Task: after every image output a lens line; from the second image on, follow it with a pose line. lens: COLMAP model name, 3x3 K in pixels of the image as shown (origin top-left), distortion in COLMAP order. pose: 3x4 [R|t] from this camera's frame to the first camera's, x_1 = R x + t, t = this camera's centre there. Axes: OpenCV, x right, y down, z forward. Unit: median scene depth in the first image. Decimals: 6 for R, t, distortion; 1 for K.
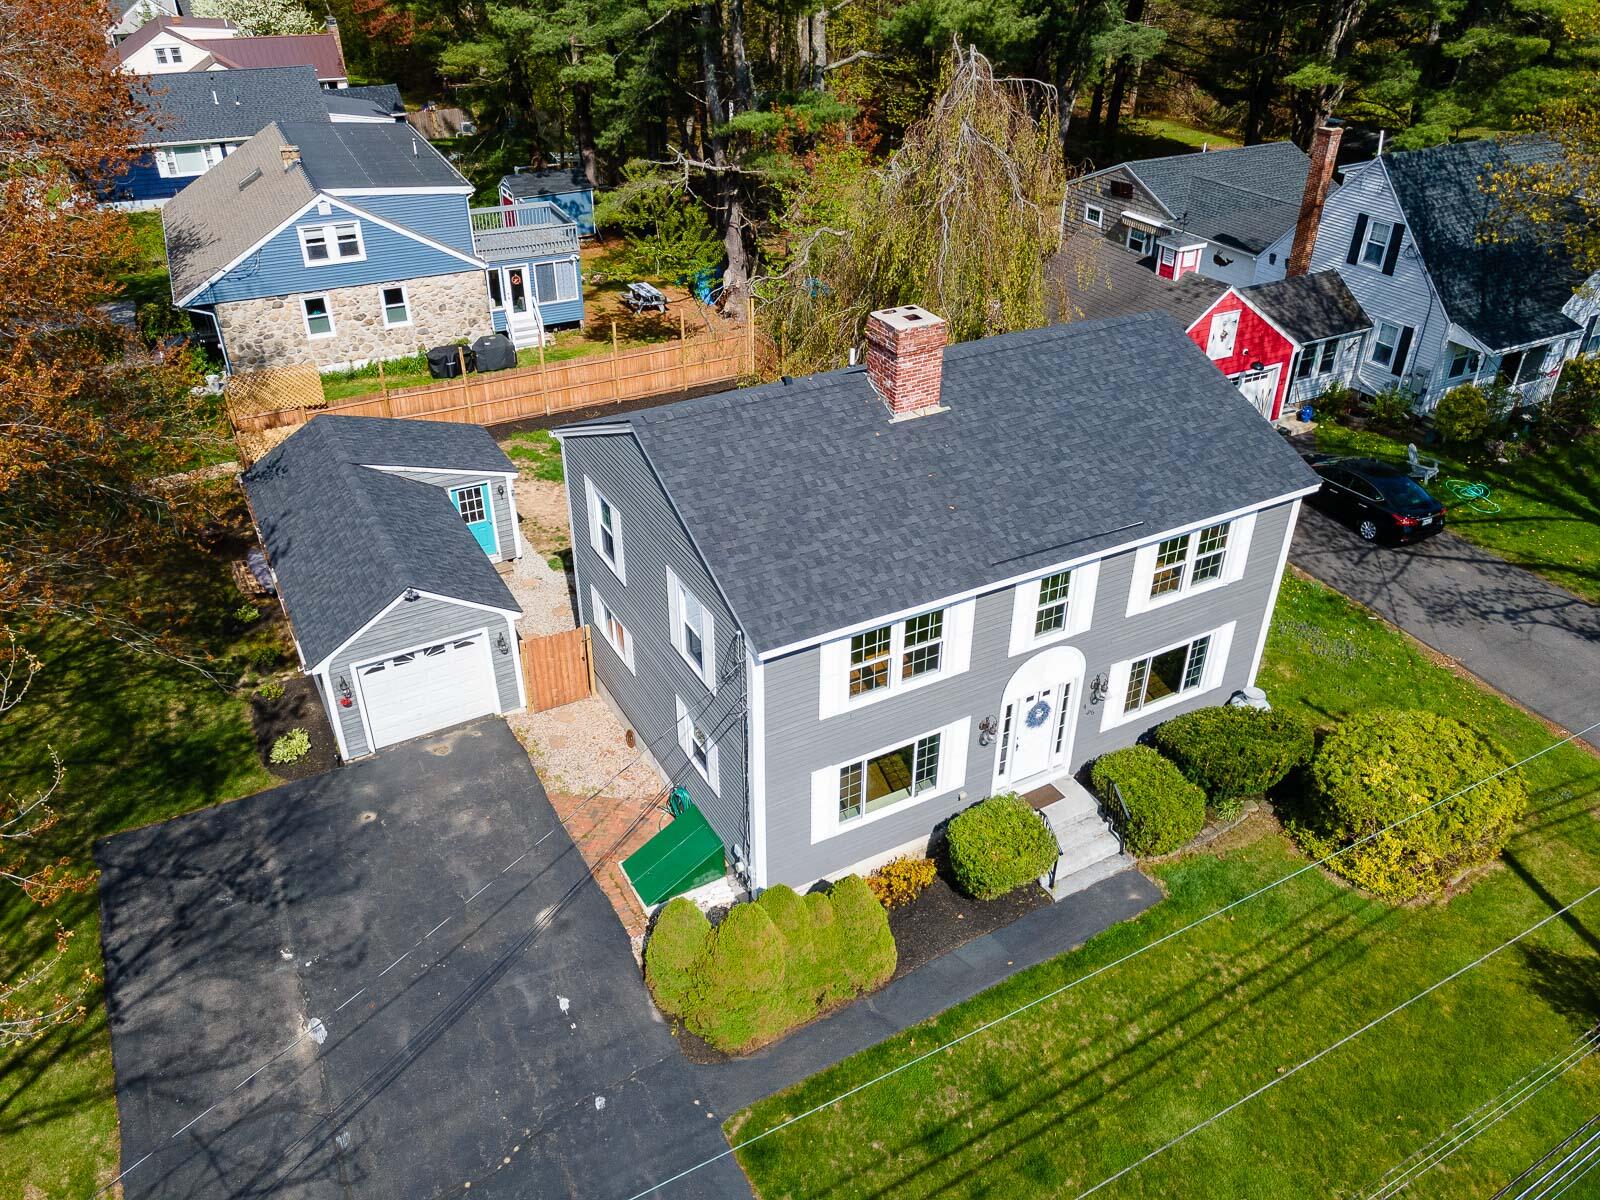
lens RADIAL K [[1166.4, 0, 799.2], [0, 1166.4, 605.0], [0, 0, 1]] dist [0.005999, 0.006789]
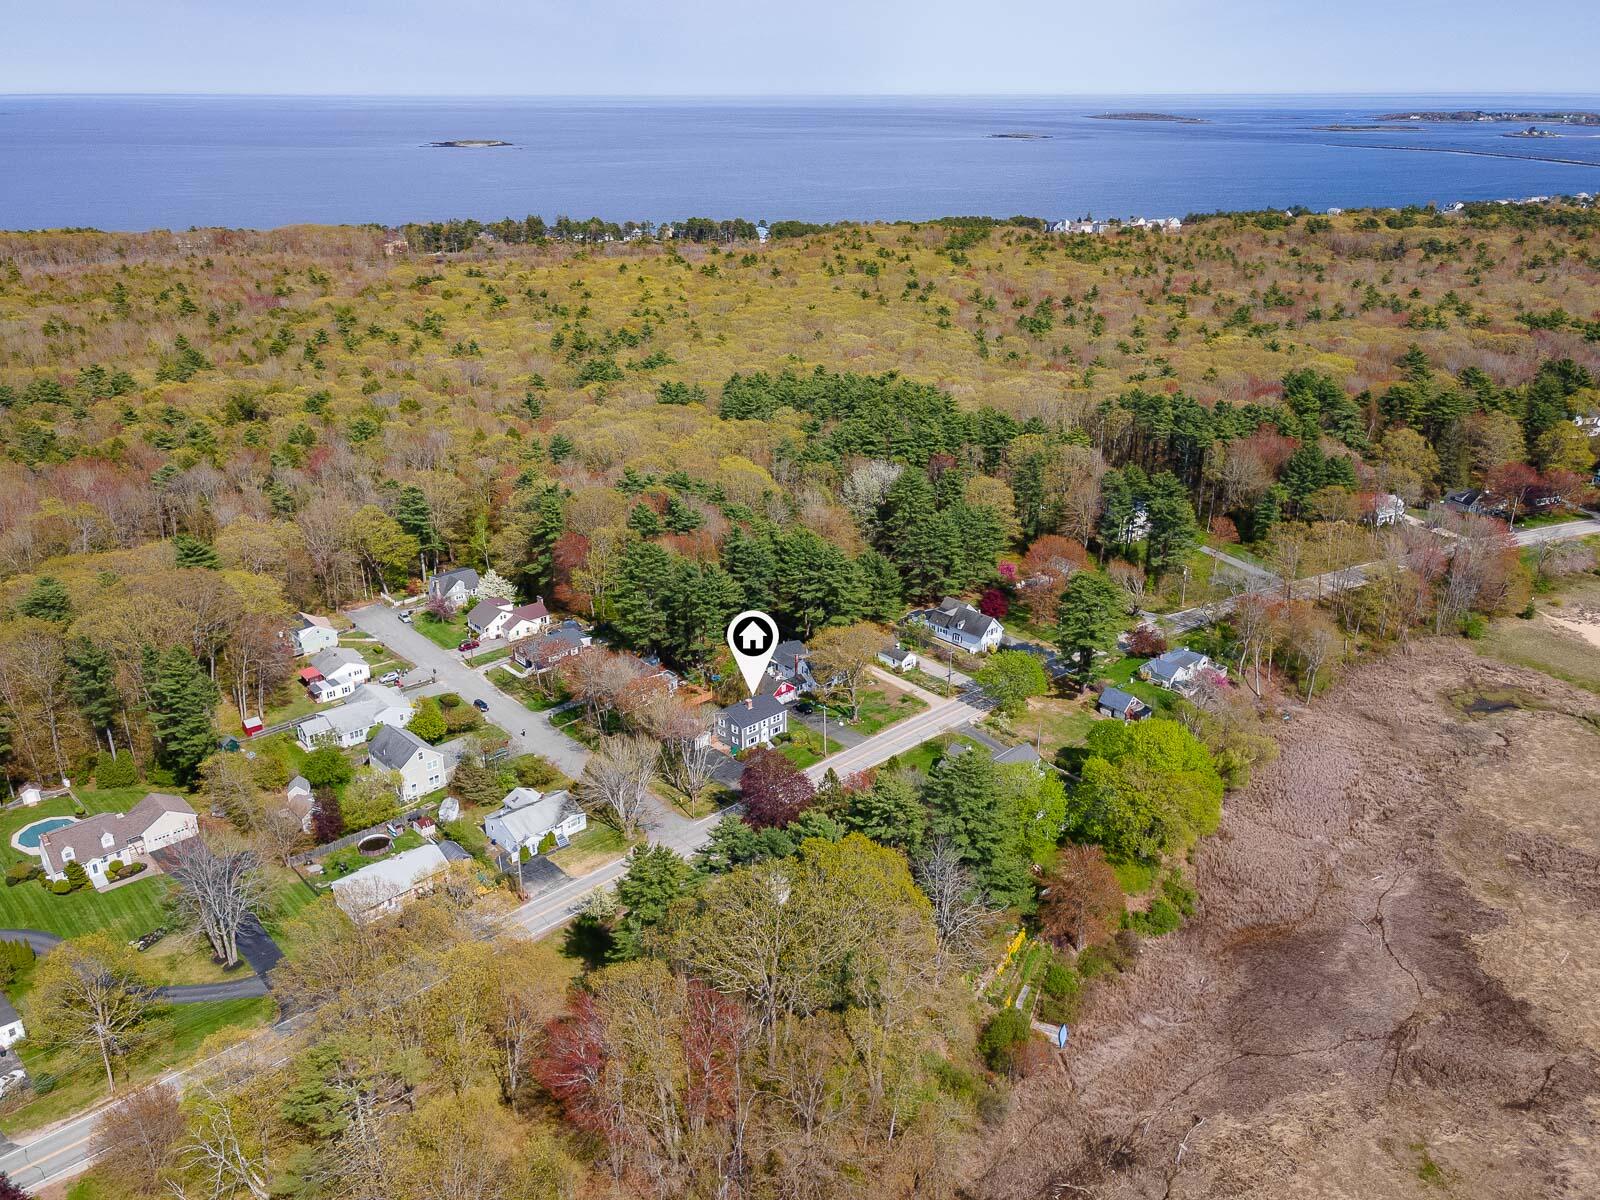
lens RADIAL K [[1166.4, 0, 799.4], [0, 1166.4, 599.3], [0, 0, 1]] dist [0.005999, 0.006789]
pose [[0.967028, -0.095024, 0.236280, -1.935975], [0.134718, 0.978213, -0.157958, 0.622146], [-0.216122, 0.184581, 0.958760, -9.750719]]
